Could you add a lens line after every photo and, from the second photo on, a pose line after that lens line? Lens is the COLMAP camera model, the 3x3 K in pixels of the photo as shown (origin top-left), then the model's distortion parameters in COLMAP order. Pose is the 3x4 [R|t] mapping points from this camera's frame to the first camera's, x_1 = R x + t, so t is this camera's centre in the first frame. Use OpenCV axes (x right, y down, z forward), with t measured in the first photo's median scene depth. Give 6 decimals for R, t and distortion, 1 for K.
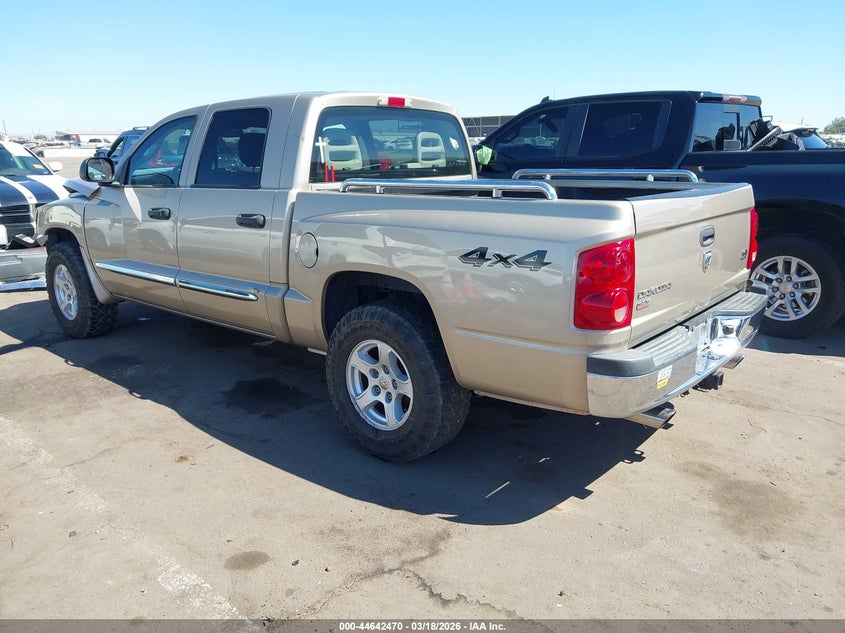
lens RADIAL K [[652.7, 0, 427.4], [0, 652.7, 317.9], [0, 0, 1]] dist [0.049523, -0.089919]
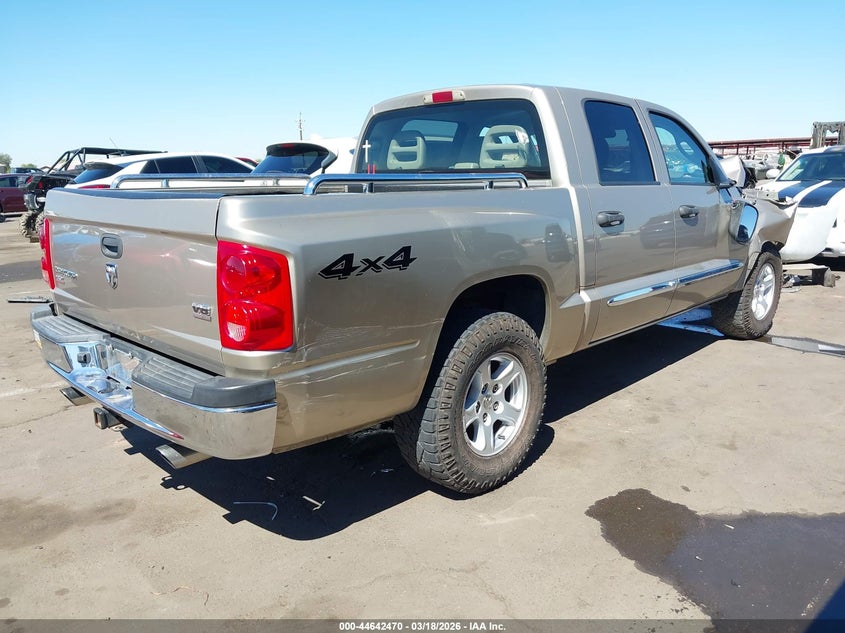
lens RADIAL K [[652.7, 0, 427.4], [0, 652.7, 317.9], [0, 0, 1]] dist [0.049523, -0.089919]
pose [[-0.049508, 0.223243, -0.973505, 1.029549], [-0.234921, 0.944752, 0.228596, -0.267923], [0.970753, 0.240014, 0.005671, 1.166059]]
